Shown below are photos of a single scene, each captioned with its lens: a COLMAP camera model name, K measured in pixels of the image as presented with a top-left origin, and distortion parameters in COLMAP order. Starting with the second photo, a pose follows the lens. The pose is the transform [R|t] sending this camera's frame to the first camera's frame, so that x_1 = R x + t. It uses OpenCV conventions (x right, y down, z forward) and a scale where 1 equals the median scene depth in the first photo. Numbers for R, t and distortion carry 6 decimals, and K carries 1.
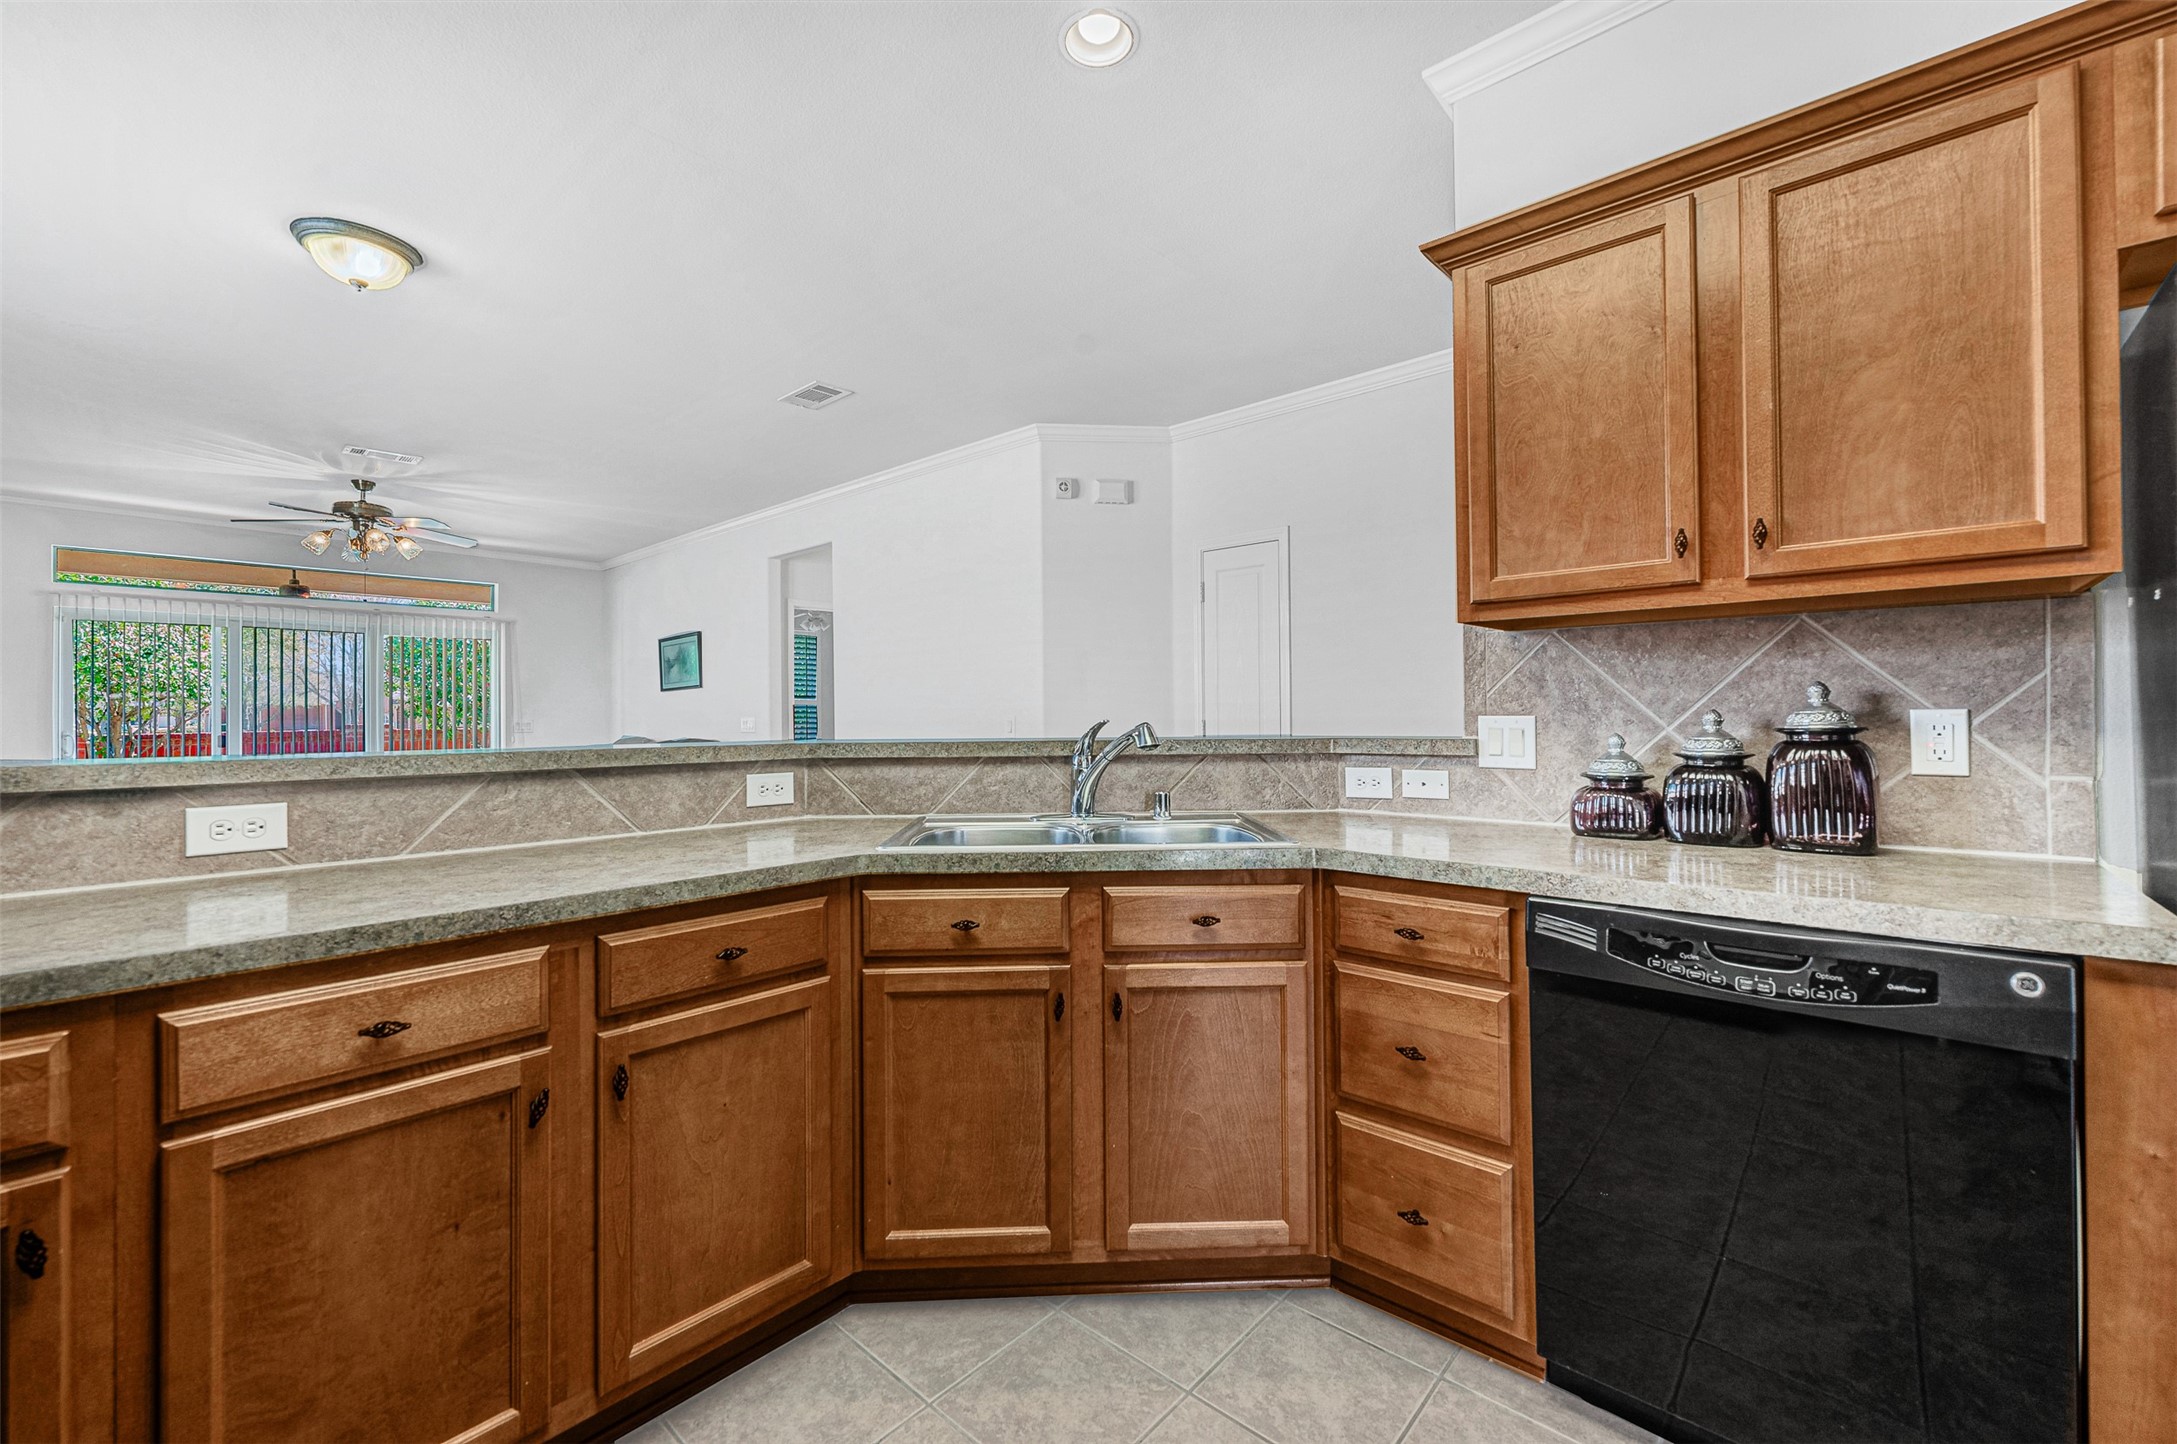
lens RADIAL K [[884.4, 0, 1086.1], [0, 884.4, 712.4], [0, 0, 1]] dist [-0.001246, 0.000055]
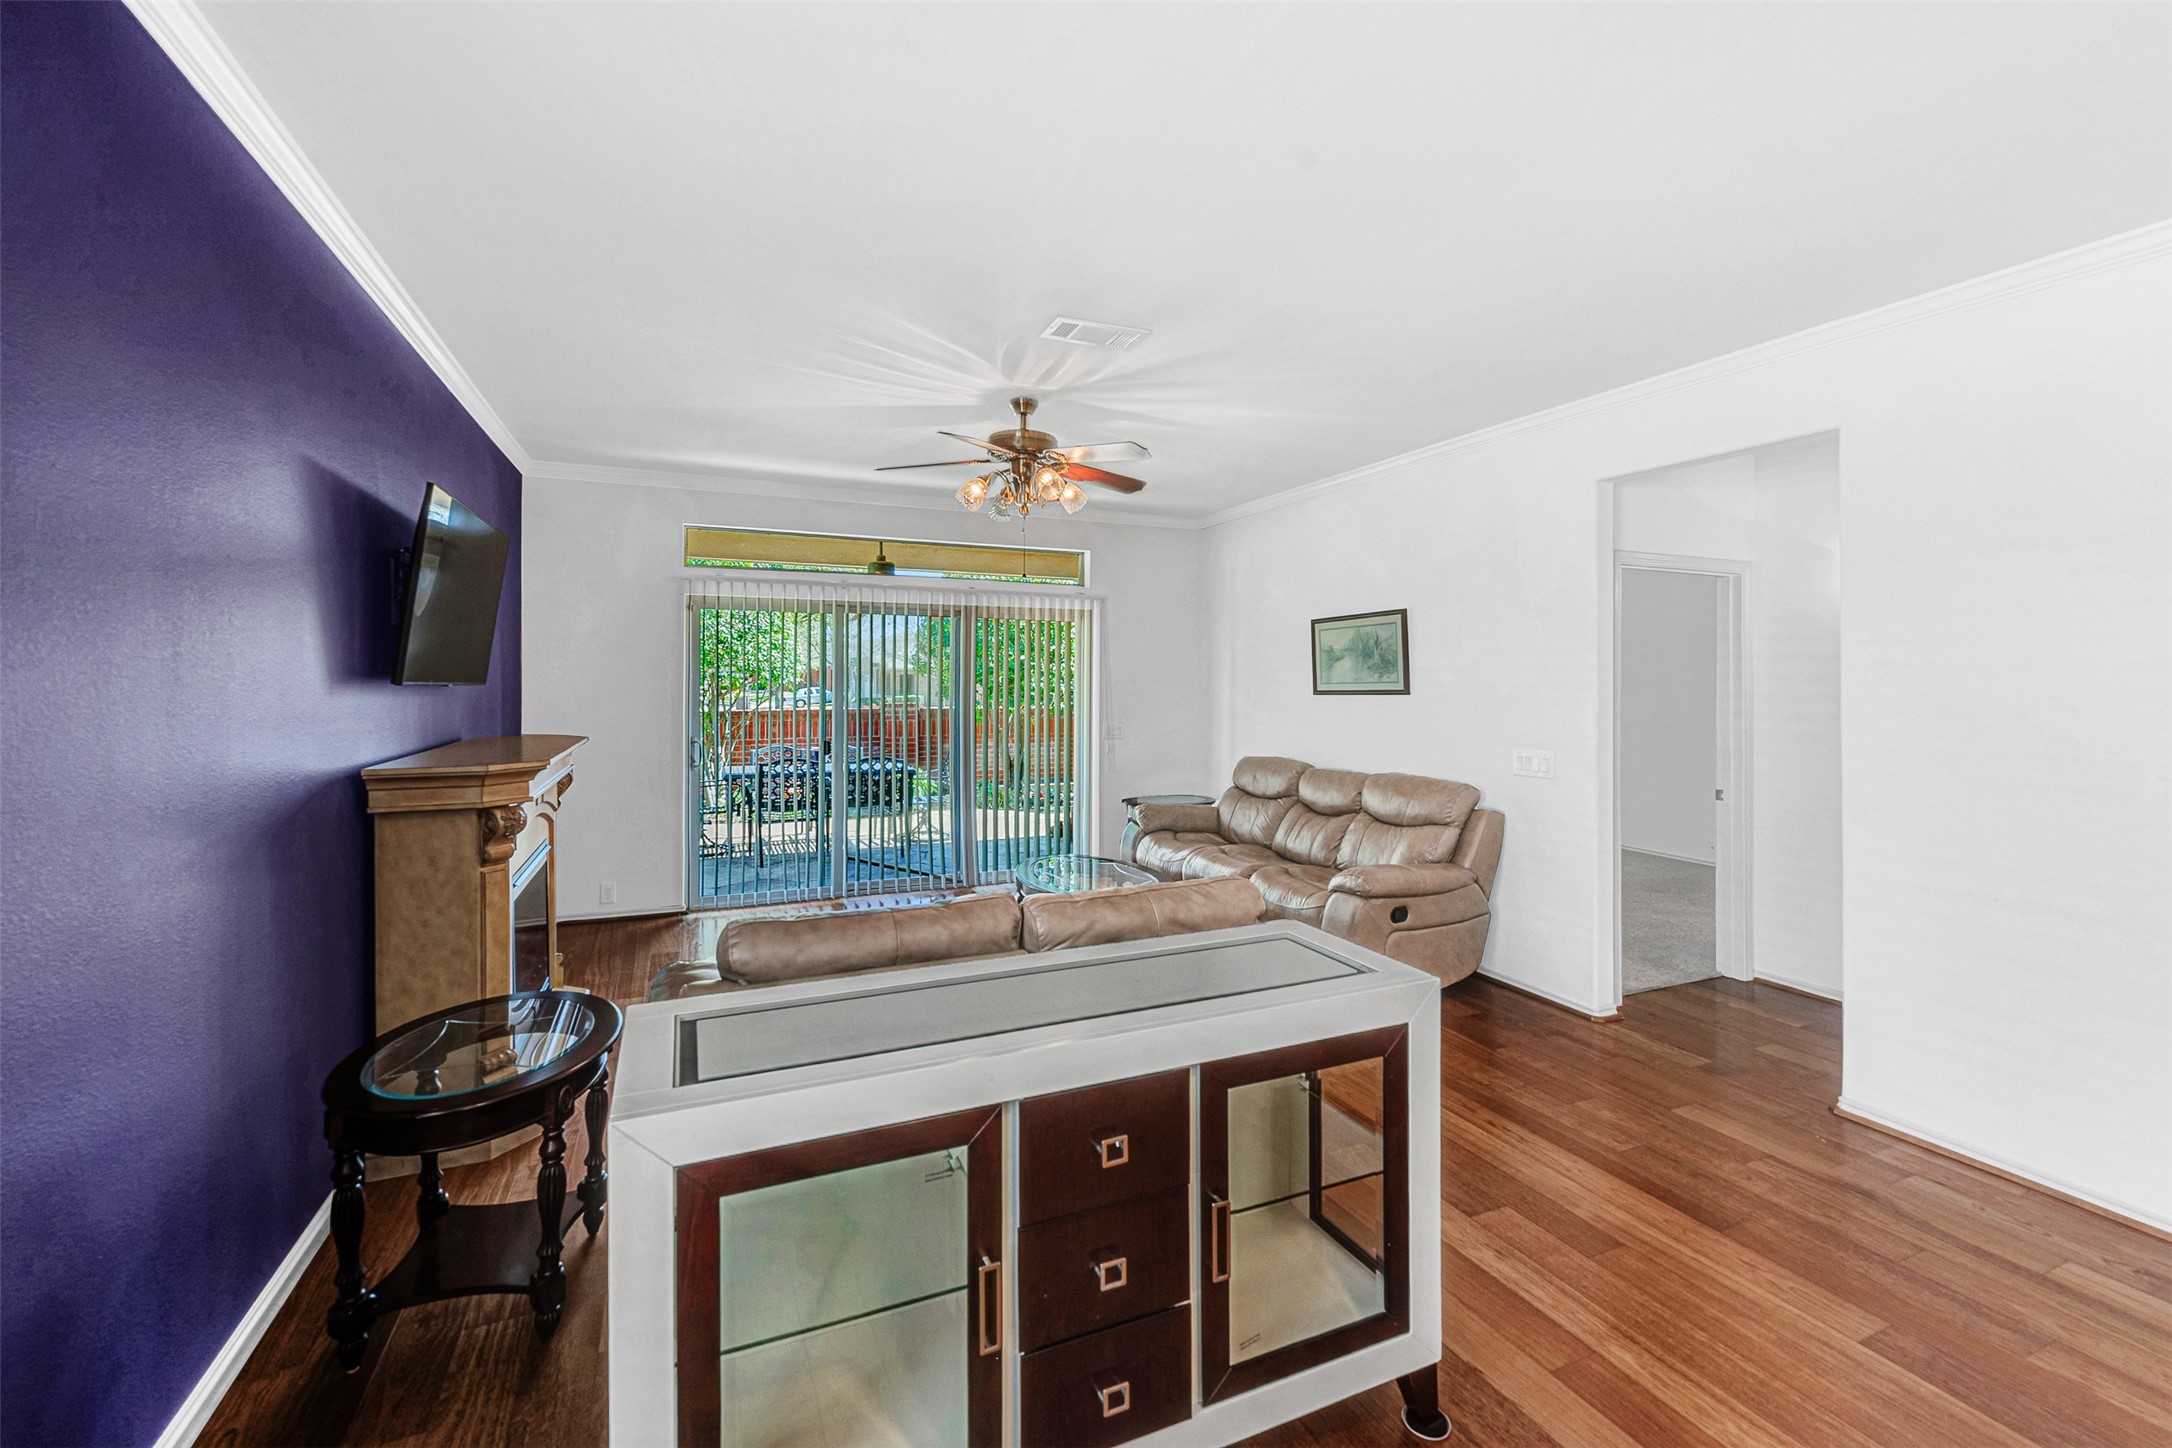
lens RADIAL K [[874.0, 0, 1088.2], [0, 874.0, 705.3], [0, 0, 1]] dist [-0.000372, -0.000033]
pose [[0.917268, 0.028070, -0.397280, -1.597524], [-0.013945, 0.999165, 0.038399, -0.170730], [0.398026, -0.029682, 0.916894, 1.264066]]
